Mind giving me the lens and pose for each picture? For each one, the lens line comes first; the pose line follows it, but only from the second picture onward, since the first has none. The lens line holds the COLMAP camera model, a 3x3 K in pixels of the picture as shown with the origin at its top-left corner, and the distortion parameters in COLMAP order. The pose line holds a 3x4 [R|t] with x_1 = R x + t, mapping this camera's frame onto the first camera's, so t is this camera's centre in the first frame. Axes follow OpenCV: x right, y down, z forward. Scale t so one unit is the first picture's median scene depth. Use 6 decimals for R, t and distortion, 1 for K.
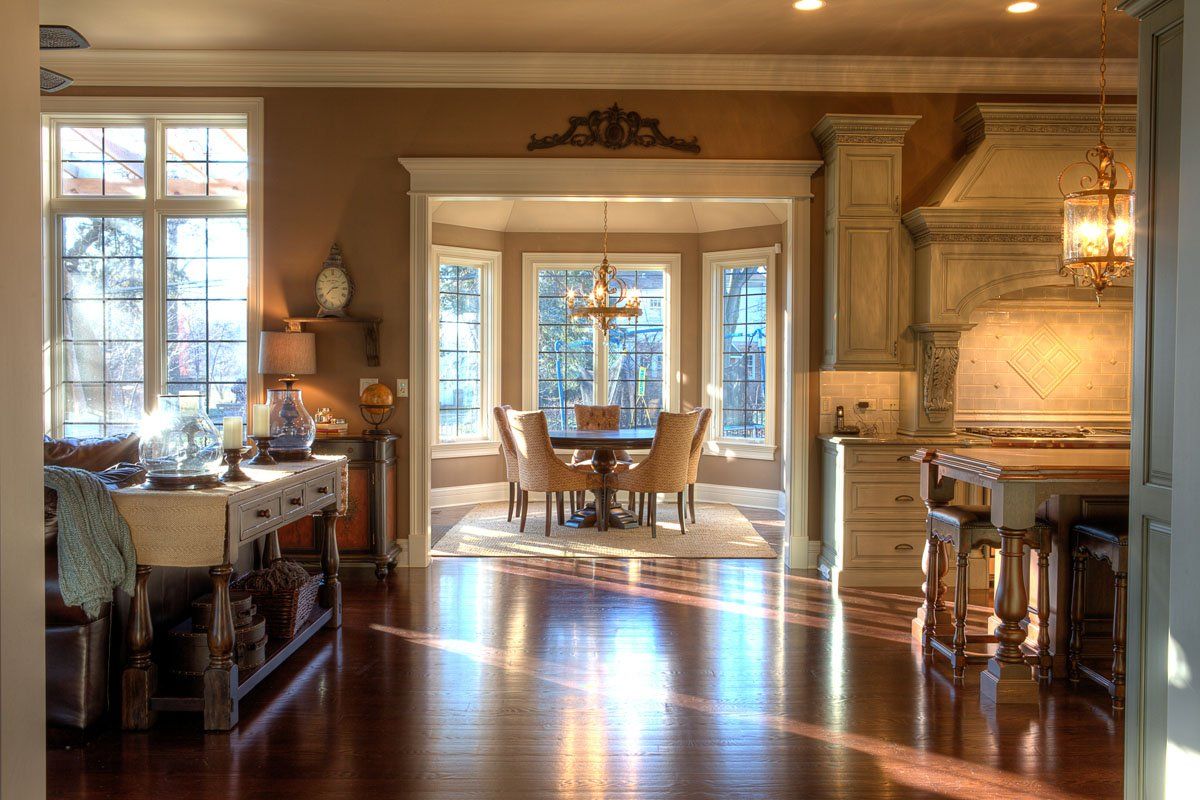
lens RADIAL K [[1053.2, 0, 600.0], [0, 1053.2, 400.0], [0, 0, 1]] dist [0.007721, 0.004820]
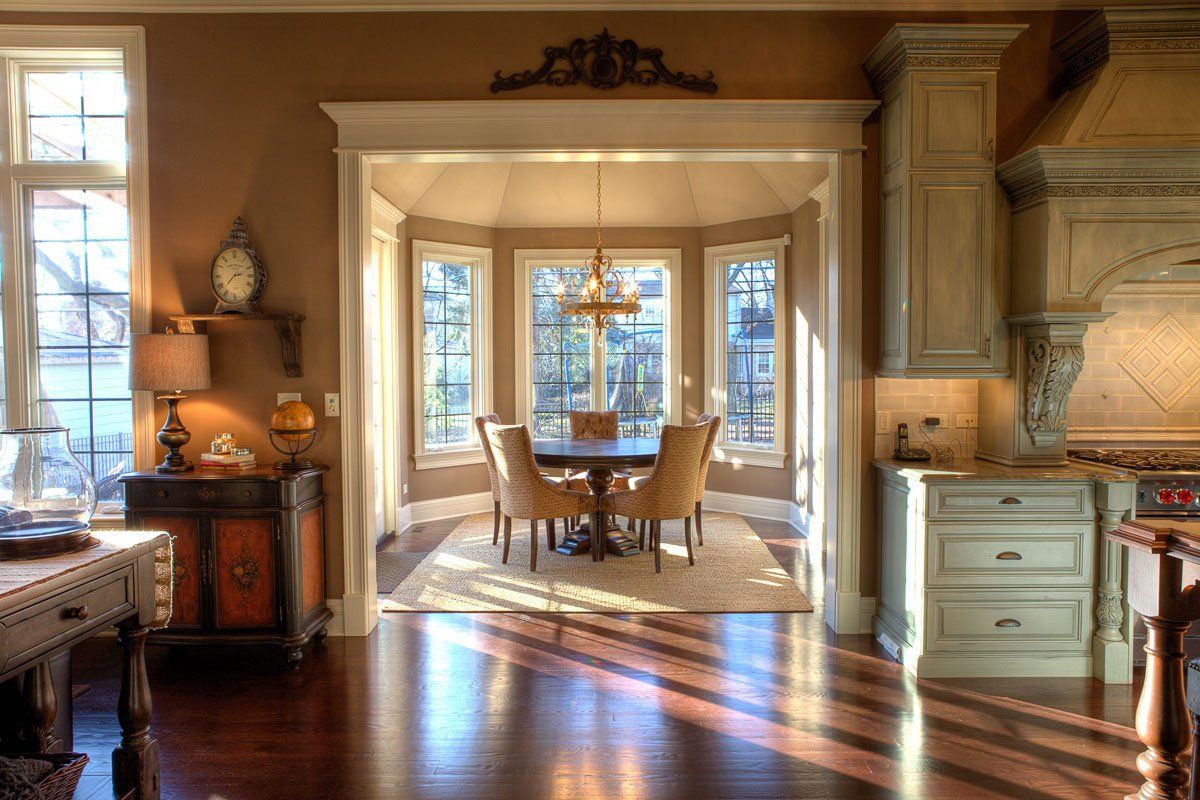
lens RADIAL K [[801.6, 0, 600.0], [0, 801.6, 400.0], [0, 0, 1]] dist [-0.011983, 0.002015]
pose [[0.999911, -0.008903, -0.009891, 0.014307], [0.009061, 0.999830, 0.016057, -0.022641], [0.009746, -0.016145, 0.999822, 0.417309]]
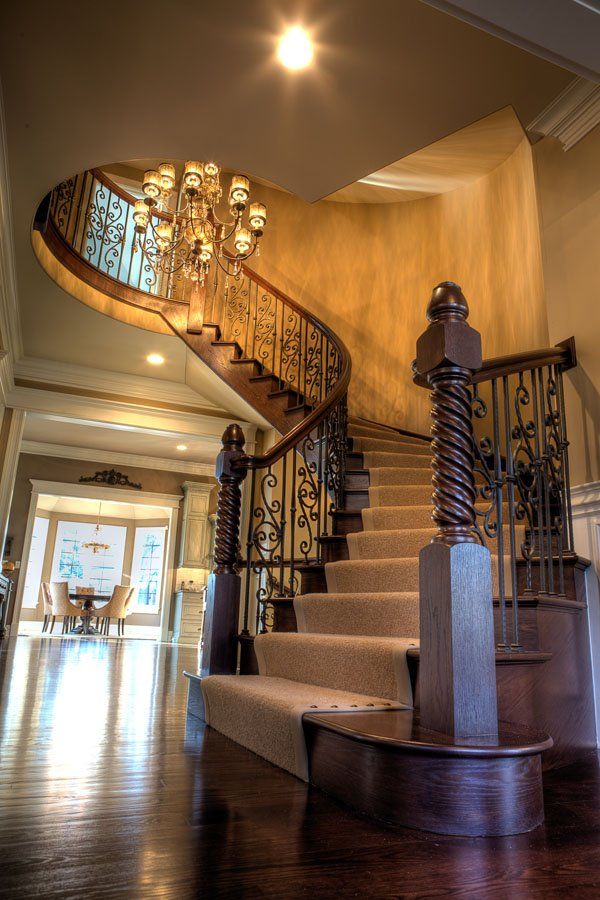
lens RADIAL K [[601.2, 0, 300.0], [0, 601.2, 450.0], [0, 0, 1]] dist [-0.011983, 0.002015]
pose [[0.928102, 0.128390, 0.349490, -0.090896], [-0.022121, 0.956021, -0.292463, 0.134028], [-0.371669, 0.263705, 0.890125, -0.651266]]
